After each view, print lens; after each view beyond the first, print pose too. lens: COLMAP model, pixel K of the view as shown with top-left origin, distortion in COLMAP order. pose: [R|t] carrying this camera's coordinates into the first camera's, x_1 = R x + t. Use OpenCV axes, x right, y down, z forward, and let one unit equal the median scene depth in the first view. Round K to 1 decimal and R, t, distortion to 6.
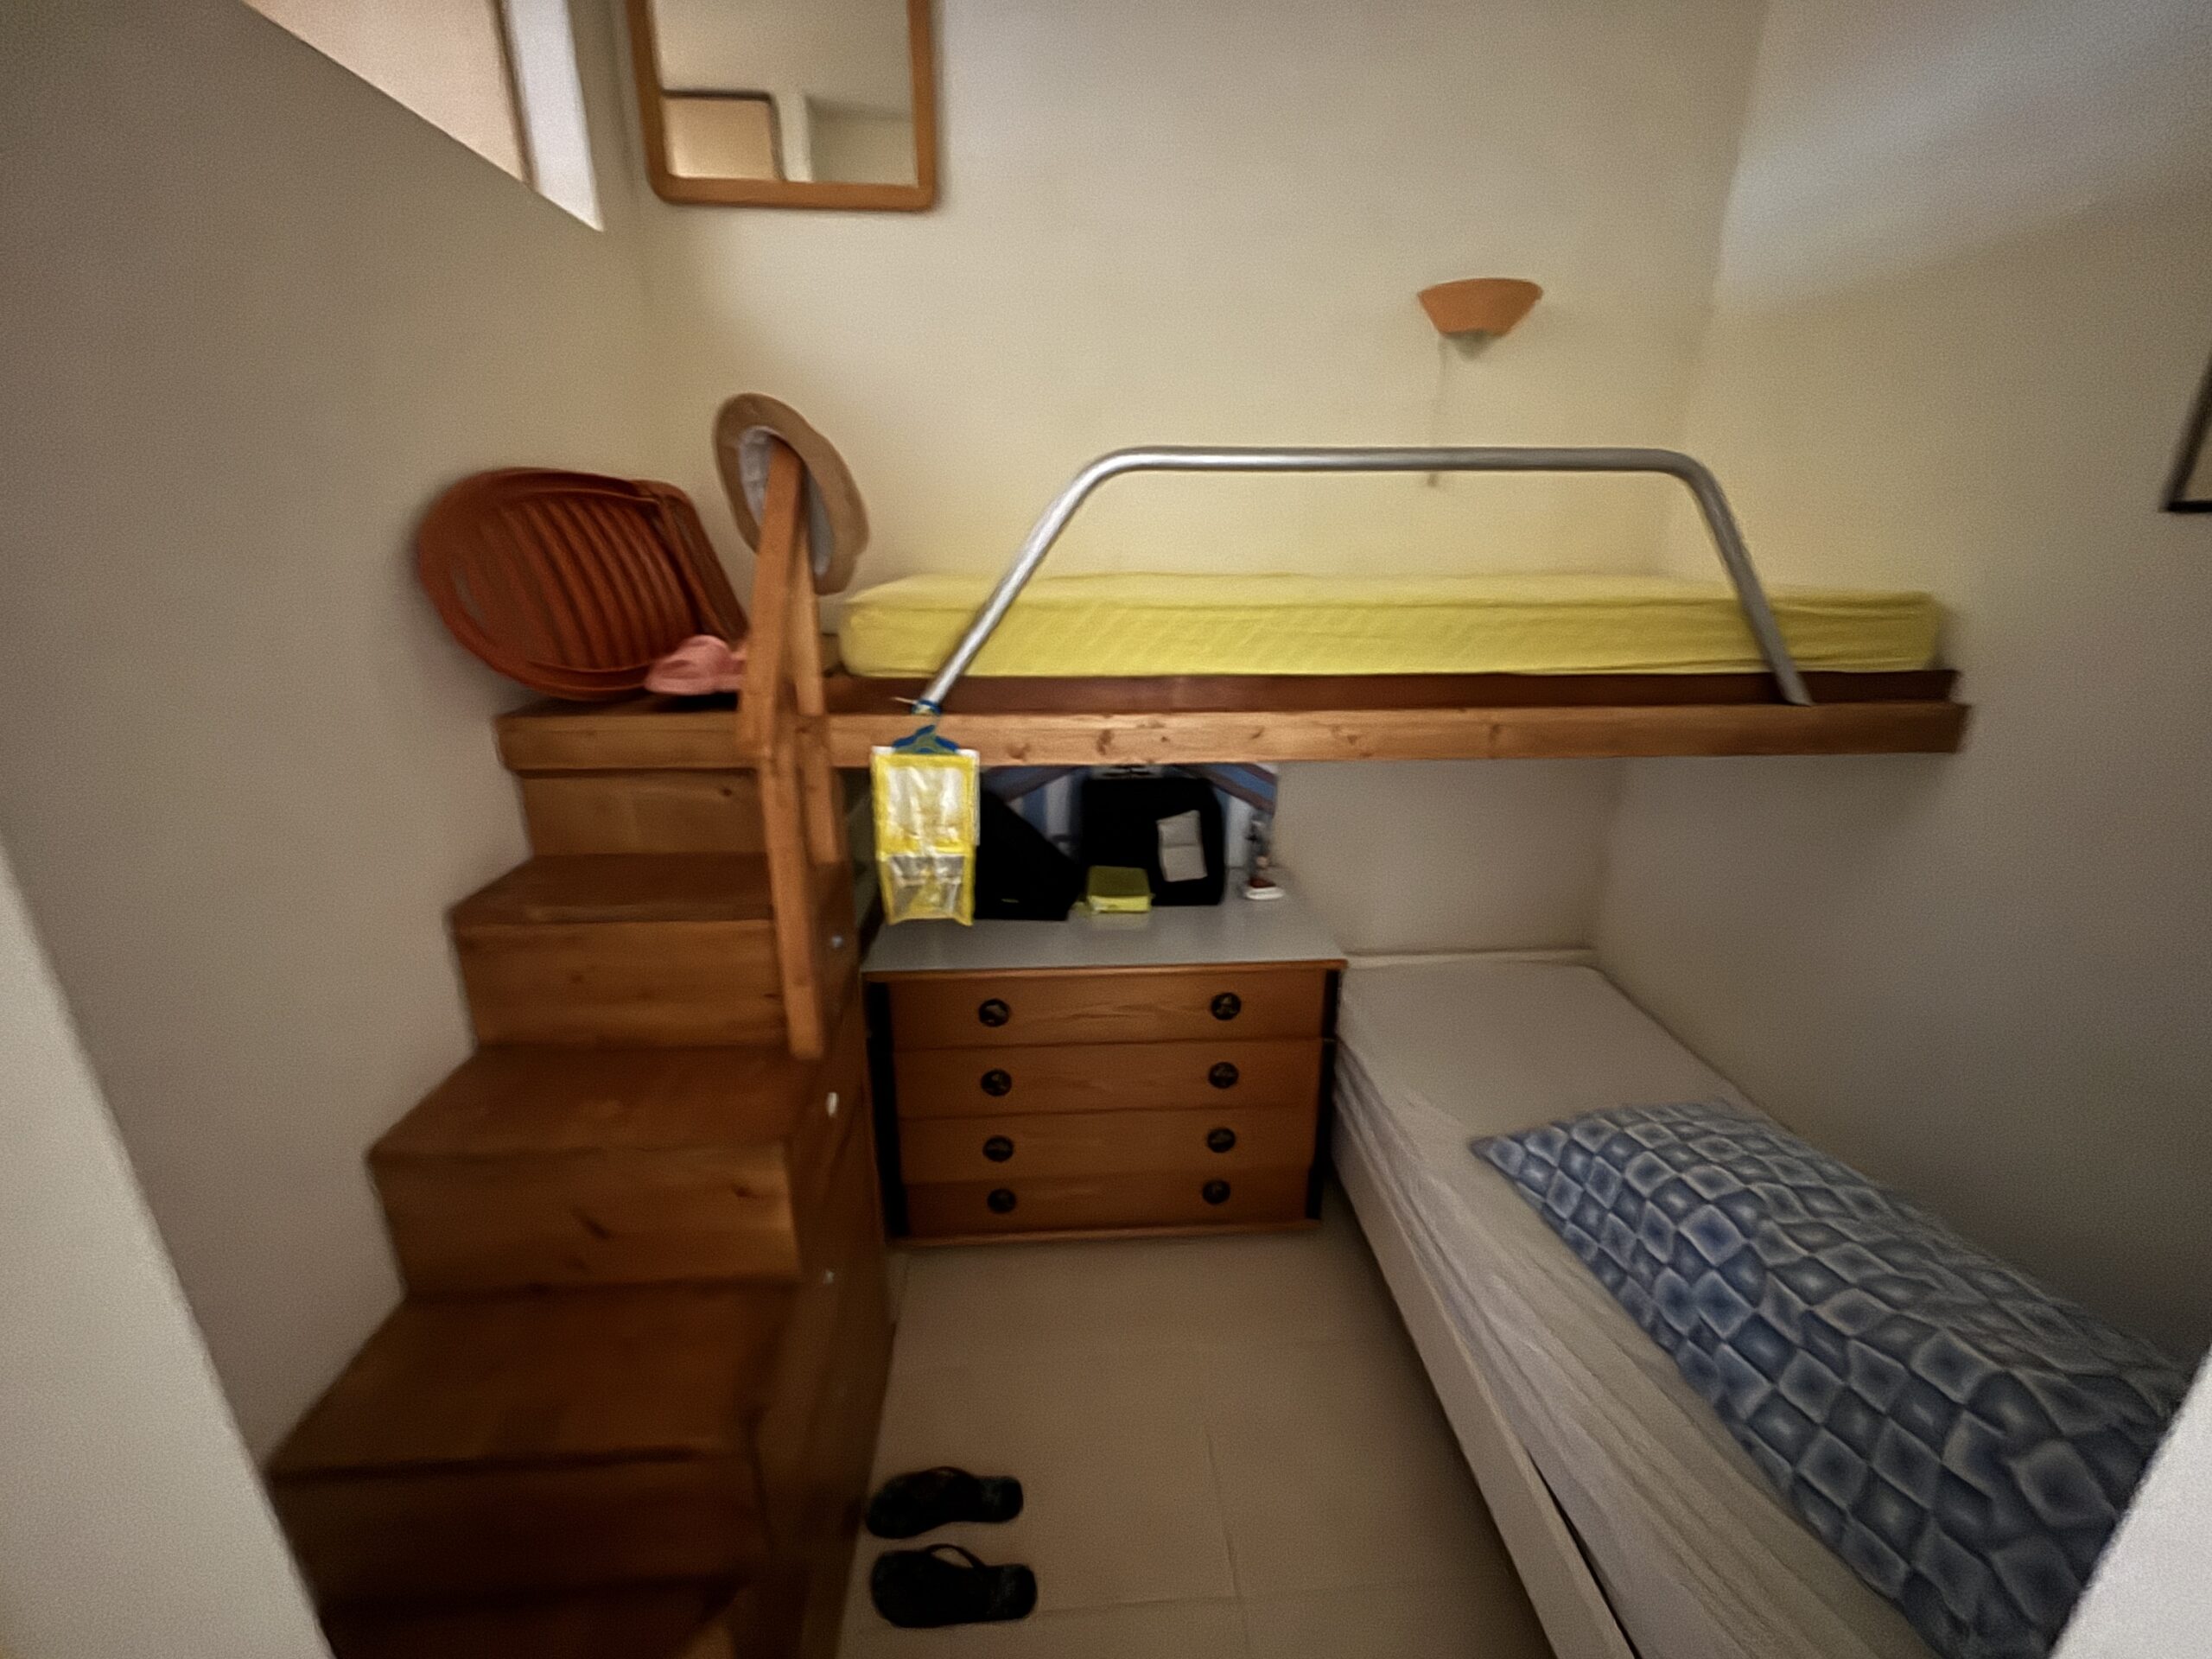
lens RADIAL K [[894.1, 0, 1107.0], [0, 894.1, 819.8], [0, 0, 1]] dist [0.009953, -0.006522]
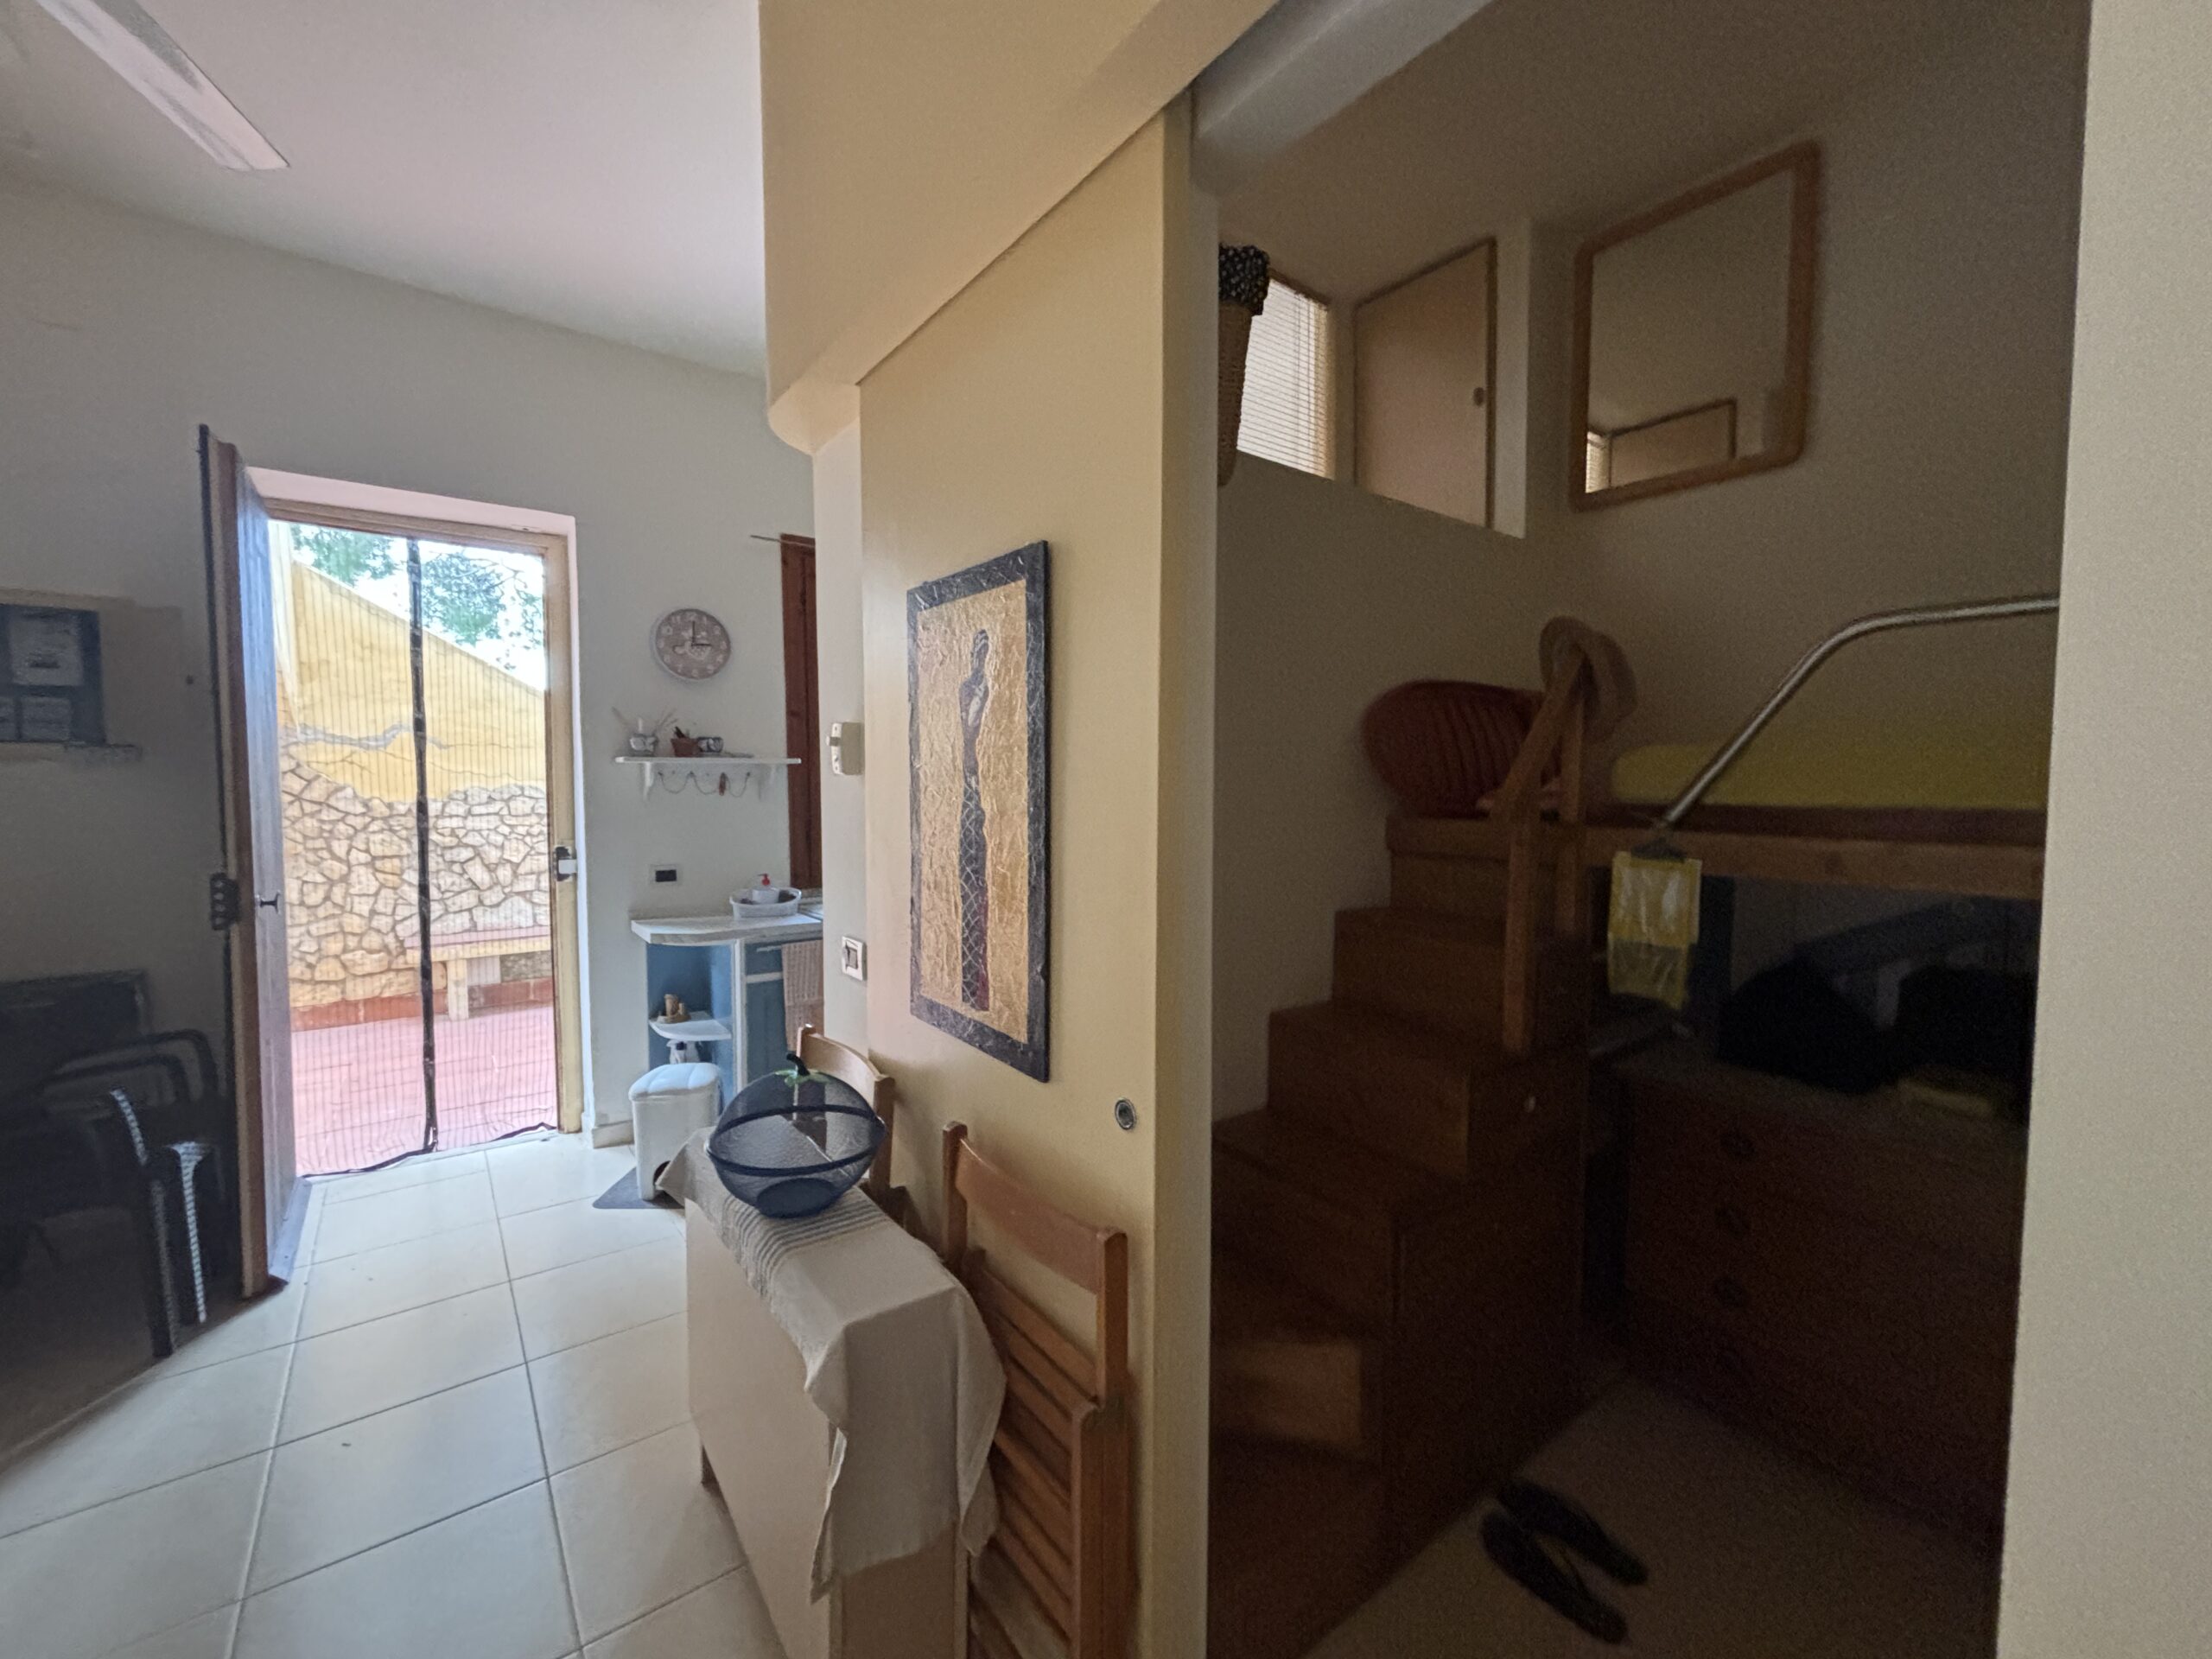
lens RADIAL K [[894.1, 0, 1107.0], [0, 894.1, 819.8], [0, 0, 1]] dist [0.009953, -0.006522]
pose [[0.544078, 0.037099, -0.838214, 0.426828], [-0.265539, 0.955285, -0.130079, 0.238737], [0.795907, 0.293351, 0.529601, -0.308705]]
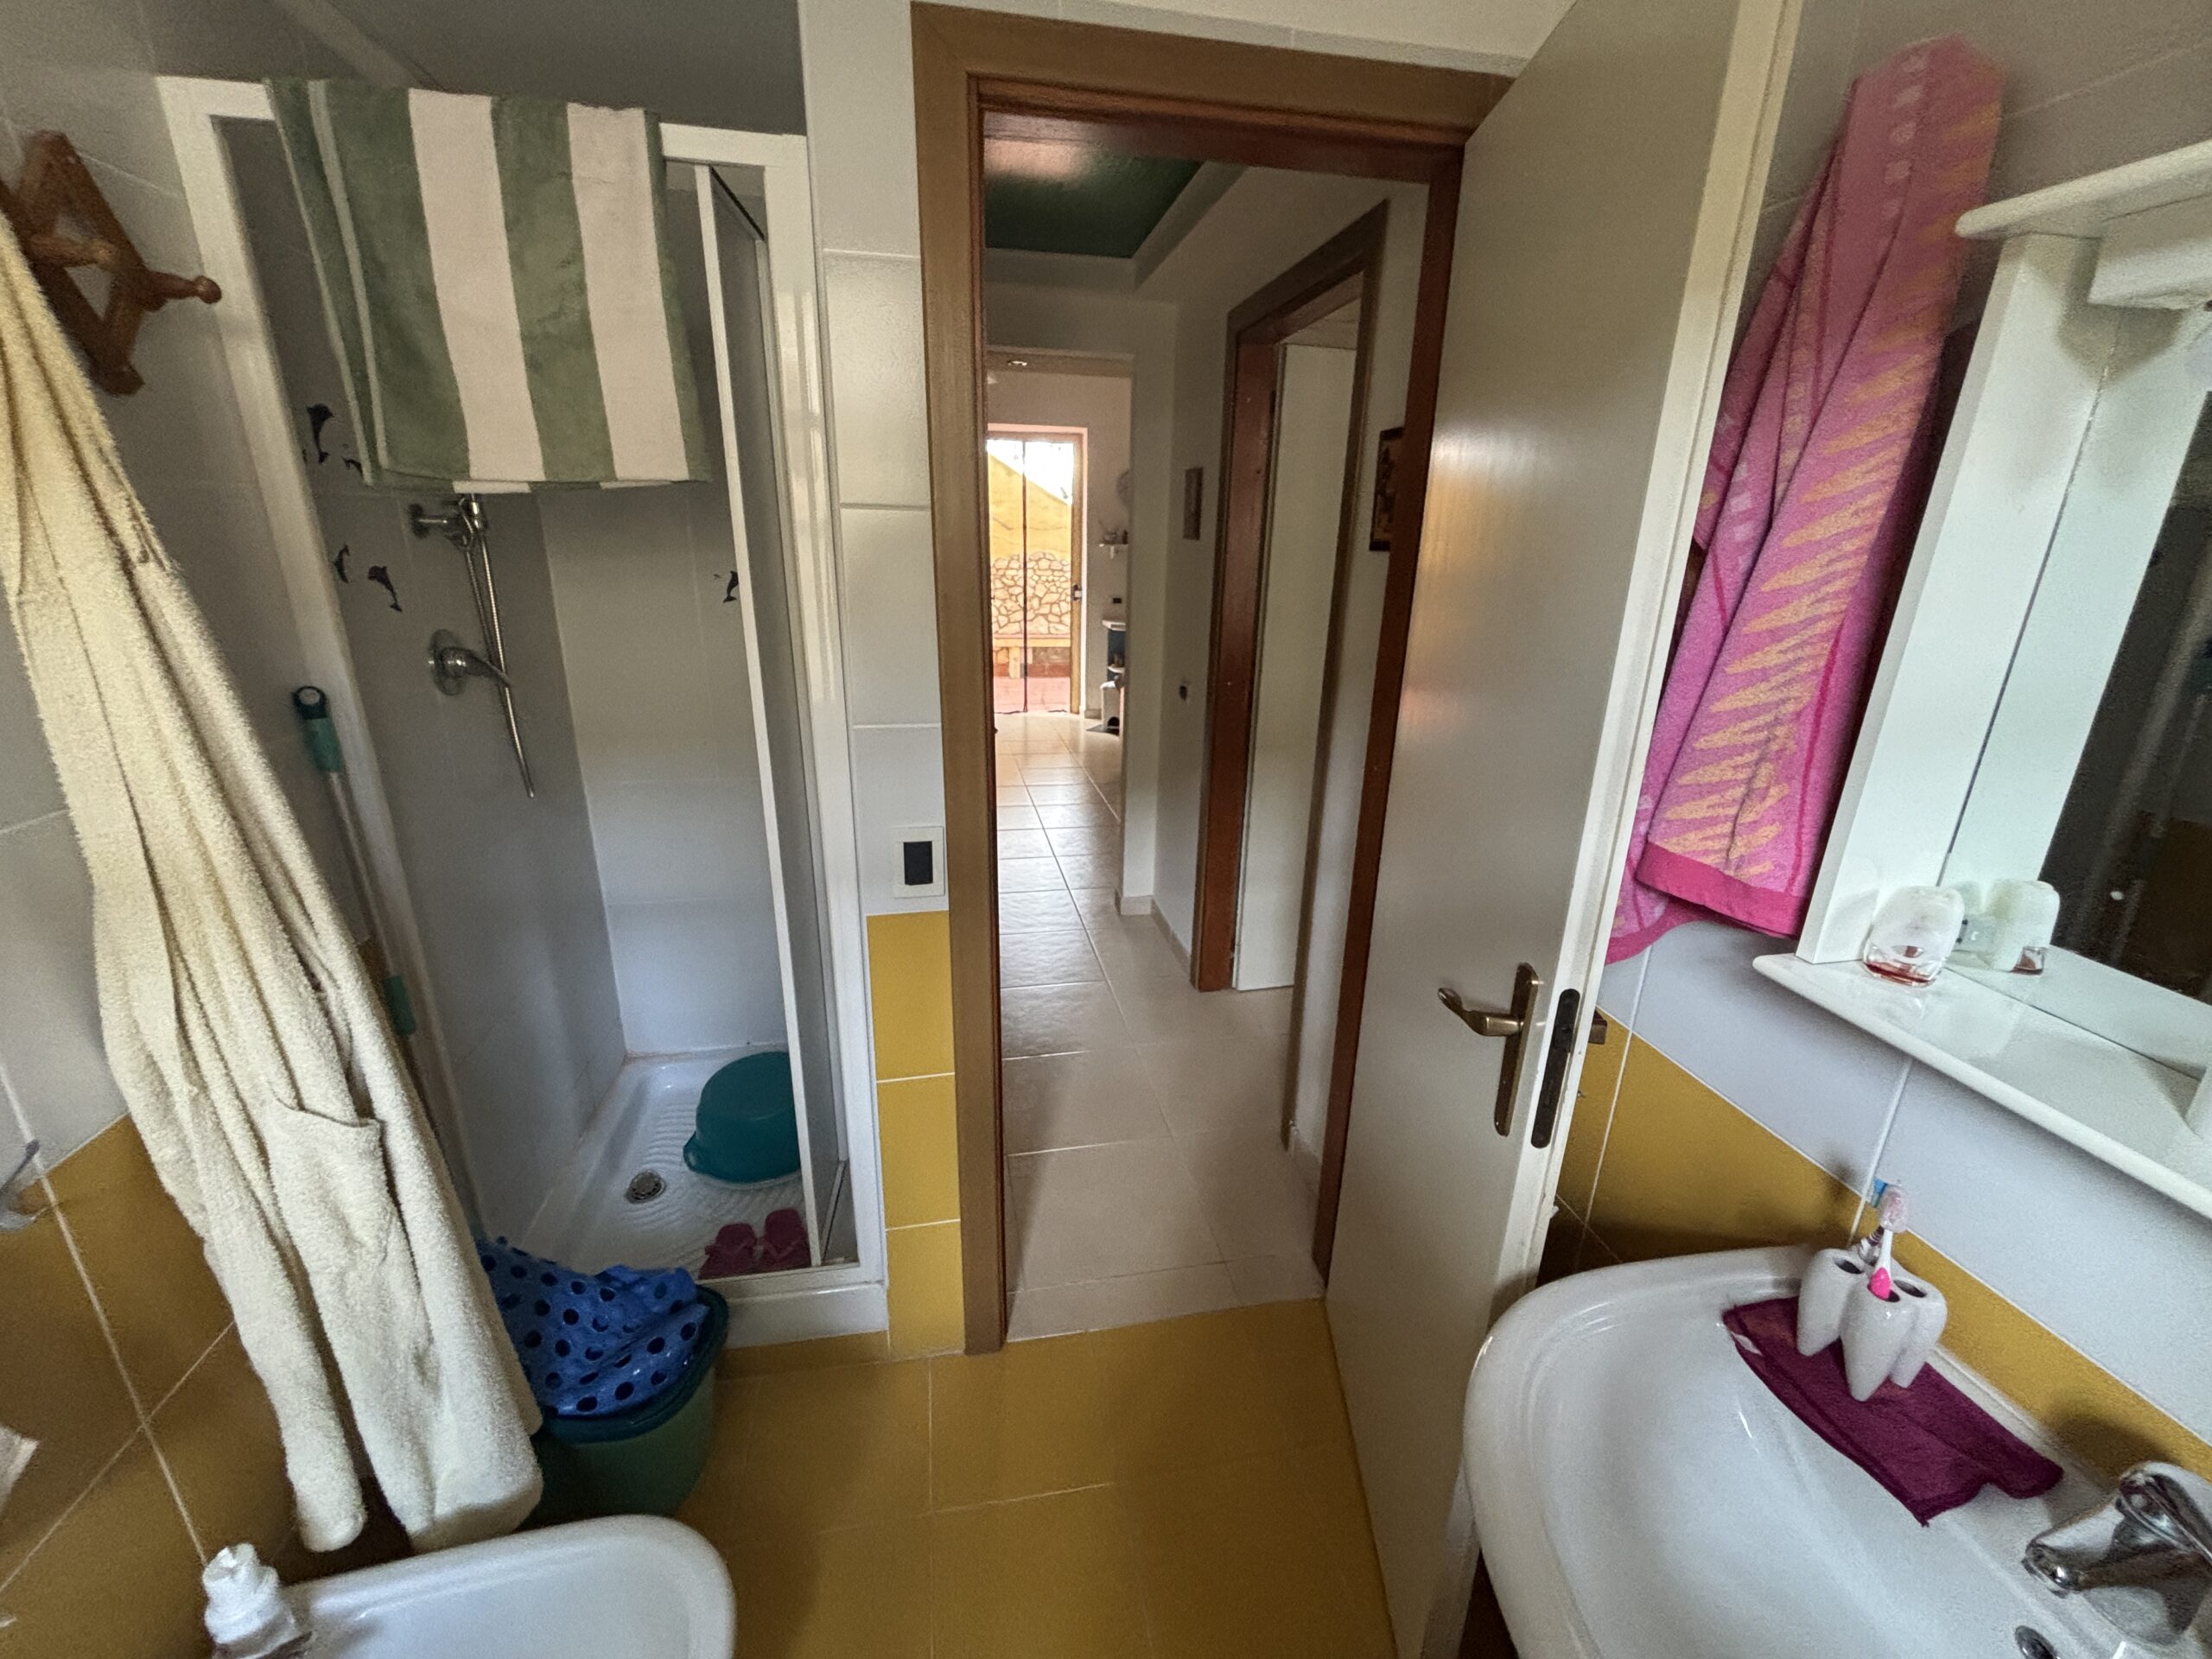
lens RADIAL K [[894.1, 0, 1107.0], [0, 894.1, 819.8], [0, 0, 1]] dist [0.009953, -0.006522]
pose [[0.117895, 0.295202, -0.948133, 3.094722], [-0.332540, 0.911401, 0.242416, 0.303040], [0.935691, 0.286712, 0.205616, -0.694424]]
